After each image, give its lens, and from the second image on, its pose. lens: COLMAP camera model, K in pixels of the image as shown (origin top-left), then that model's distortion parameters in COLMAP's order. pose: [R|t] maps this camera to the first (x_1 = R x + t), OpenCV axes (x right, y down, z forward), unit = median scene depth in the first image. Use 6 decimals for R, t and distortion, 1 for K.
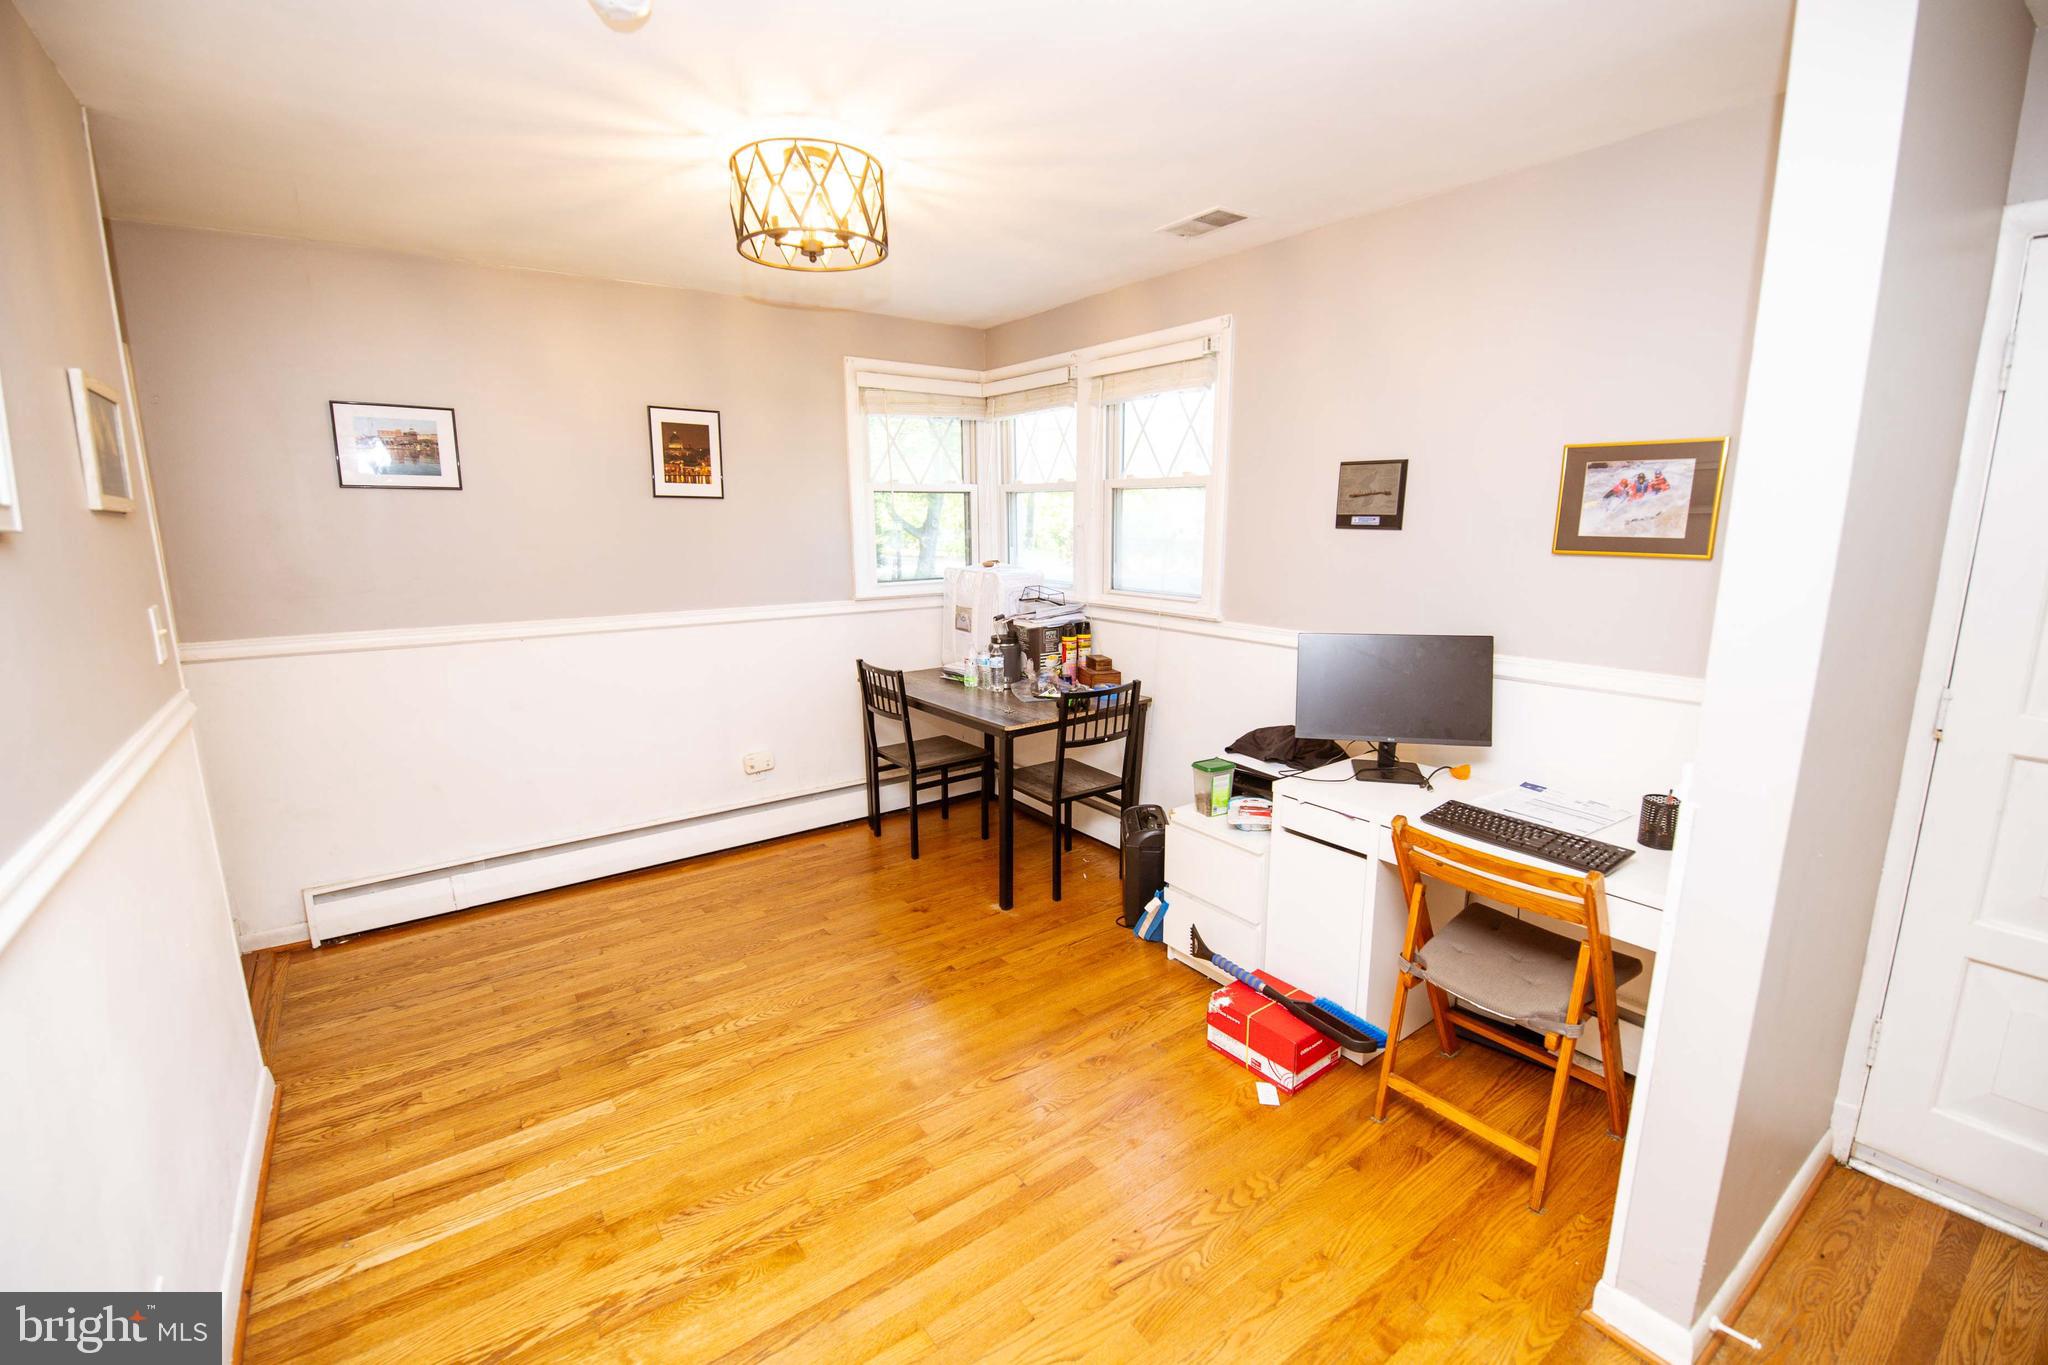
lens RADIAL K [[878.1, 0, 1011.5], [0, 878.1, 681.9], [0, 0, 1]] dist [-0.006426, -0.008035]
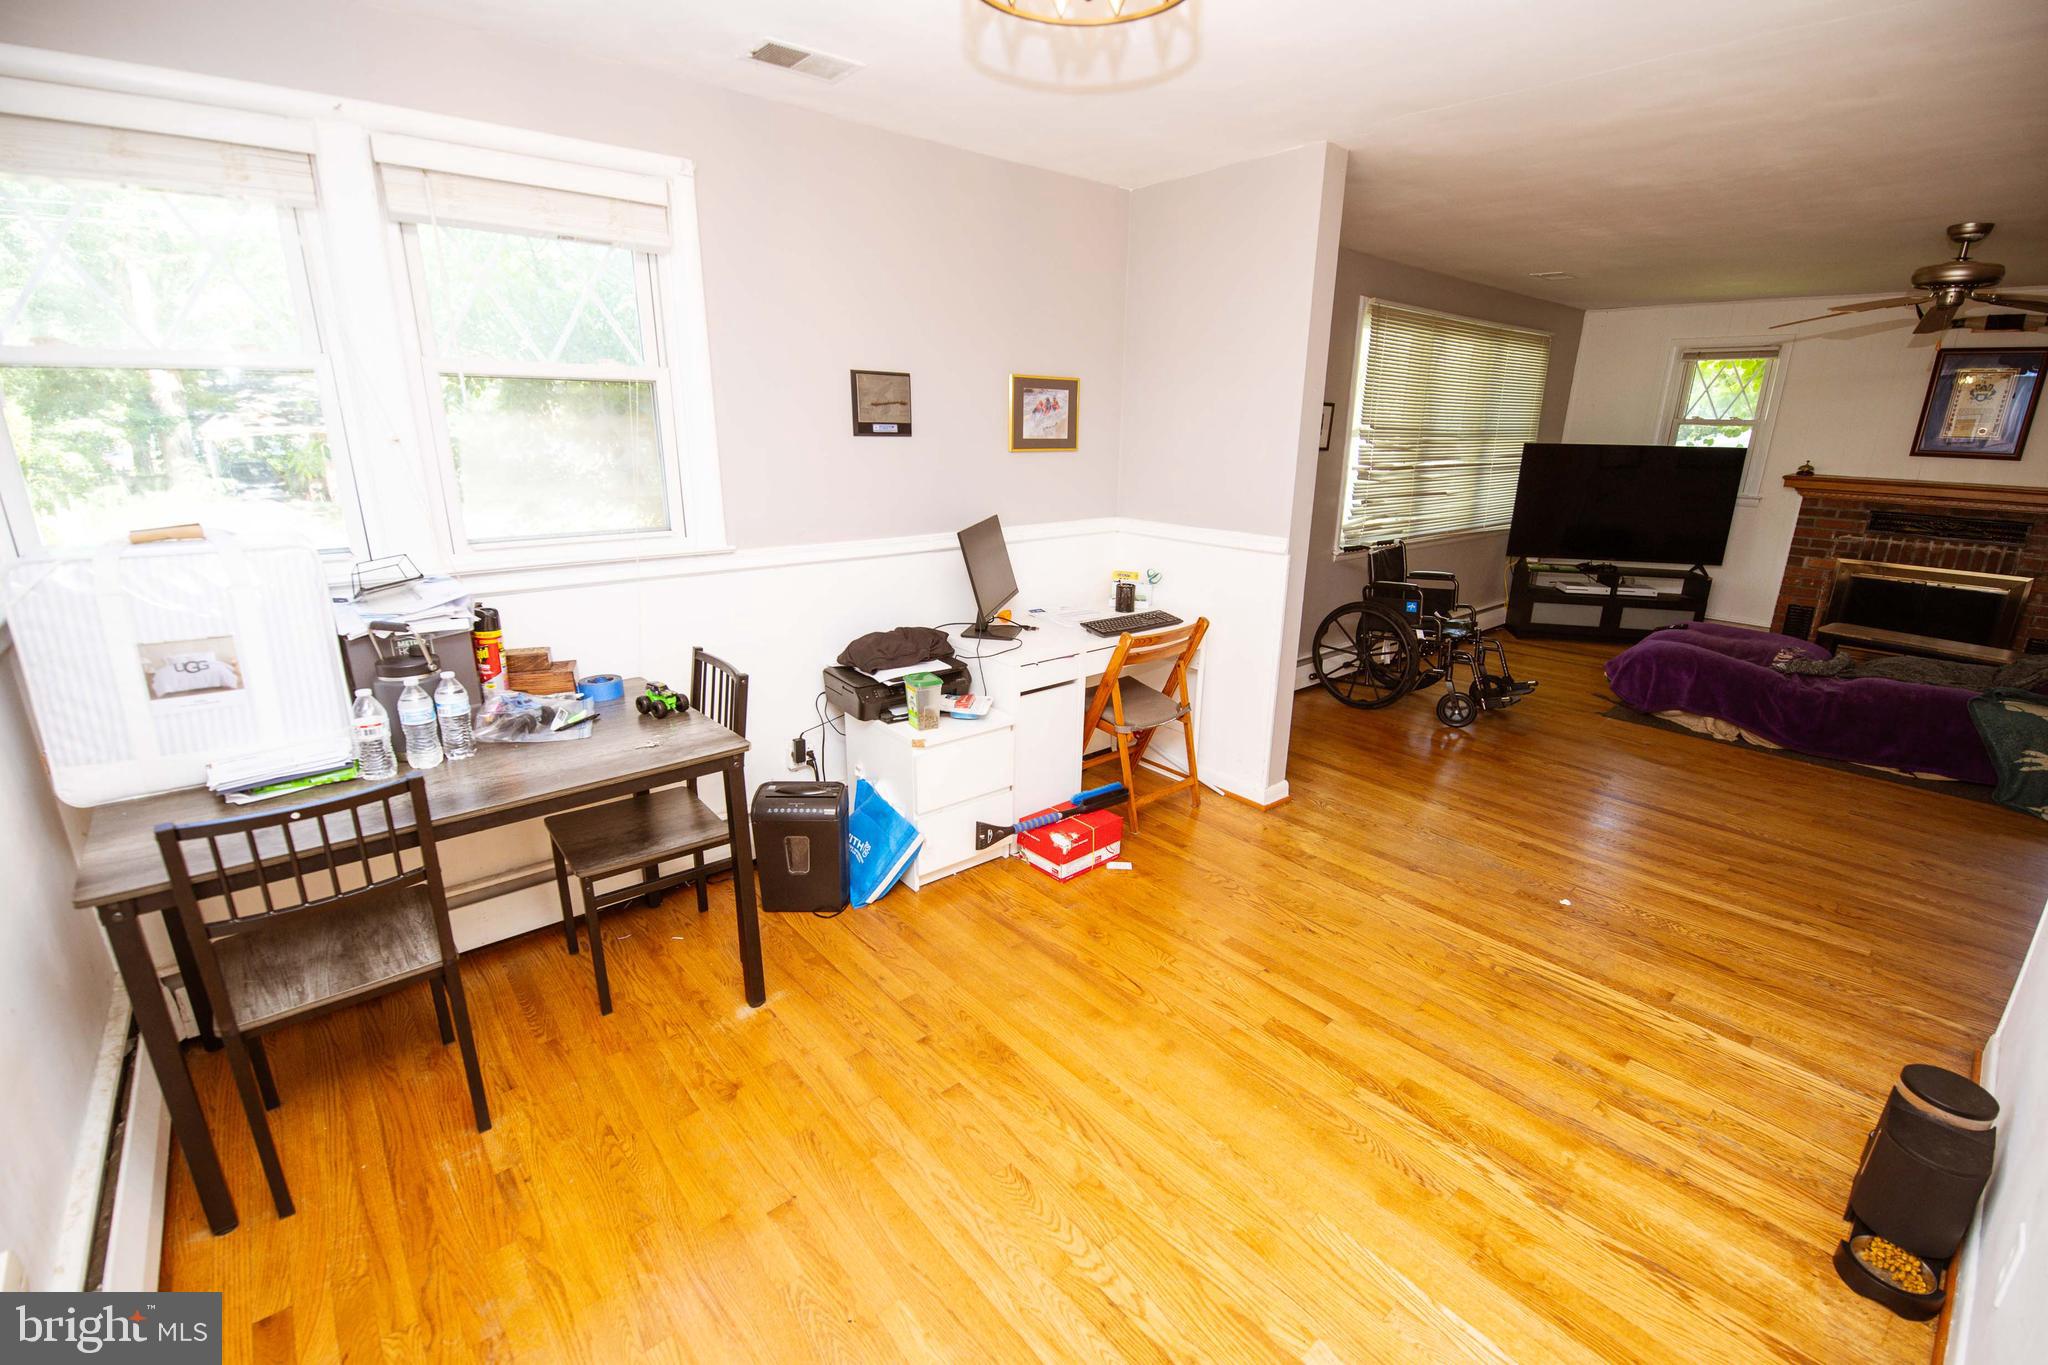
lens RADIAL K [[878.1, 0, 1036.0], [0, 878.1, 692.8], [0, 0, 1]] dist [-0.006426, -0.008035]
pose [[-0.086784, -0.288810, 0.953445, -0.989258], [0.177735, 0.937213, 0.300071, -0.225409], [-0.980244, 0.195501, -0.030003, 1.212745]]
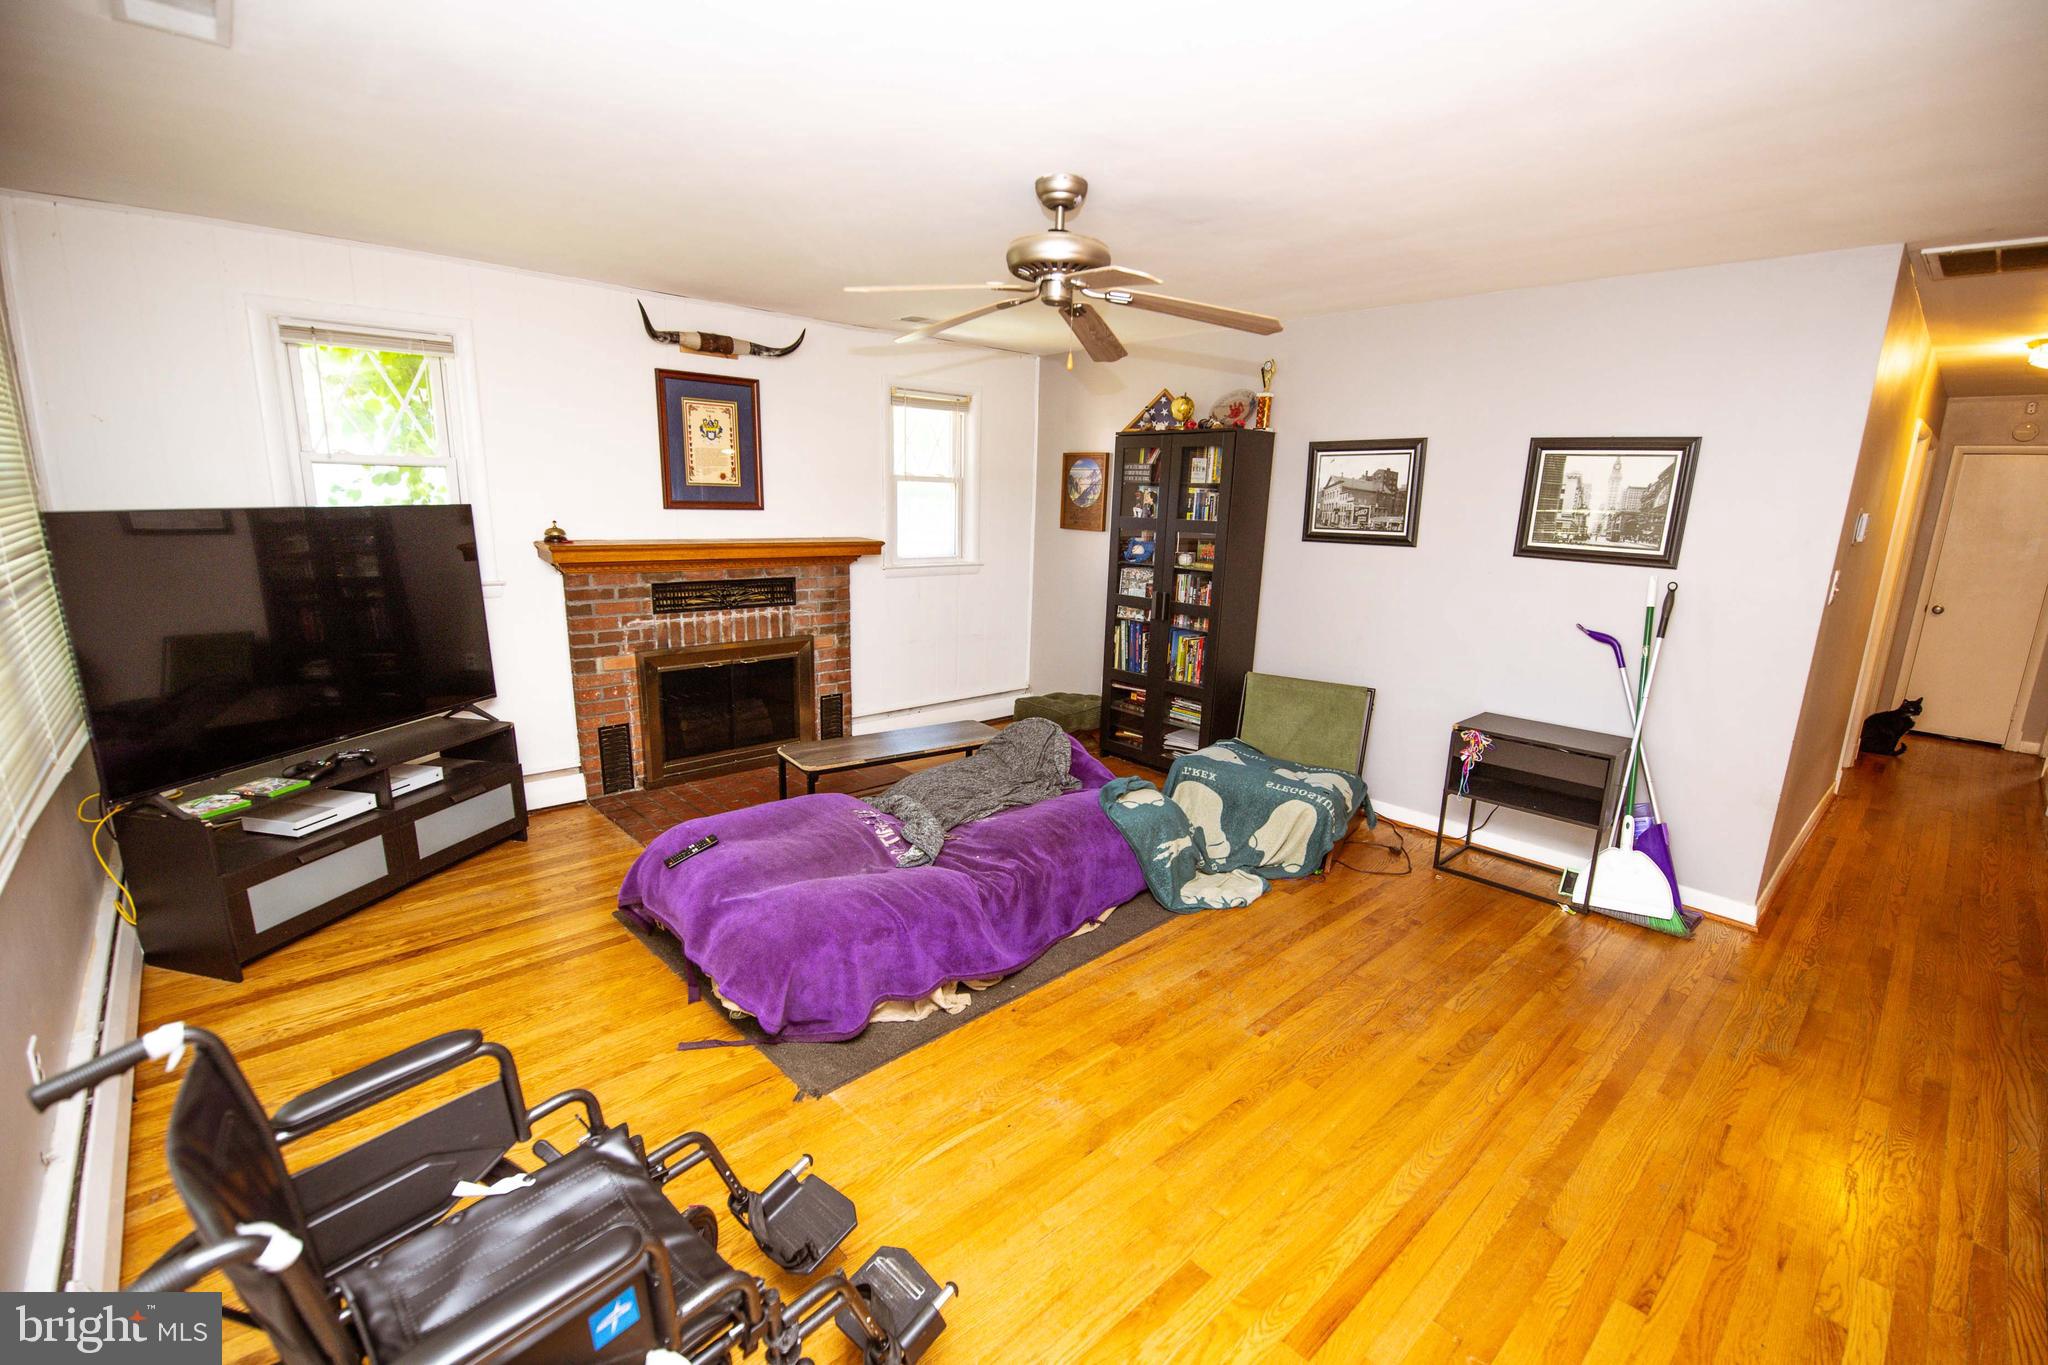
lens RADIAL K [[878.1, 0, 1019.9], [0, 878.1, 695.6], [0, 0, 1]] dist [-0.006426, -0.008035]
pose [[-0.992913, 0.004669, -0.118754, 0.894538], [-0.044045, 0.913616, 0.404184, -0.104032], [0.110383, 0.406550, -0.906936, 0.503236]]
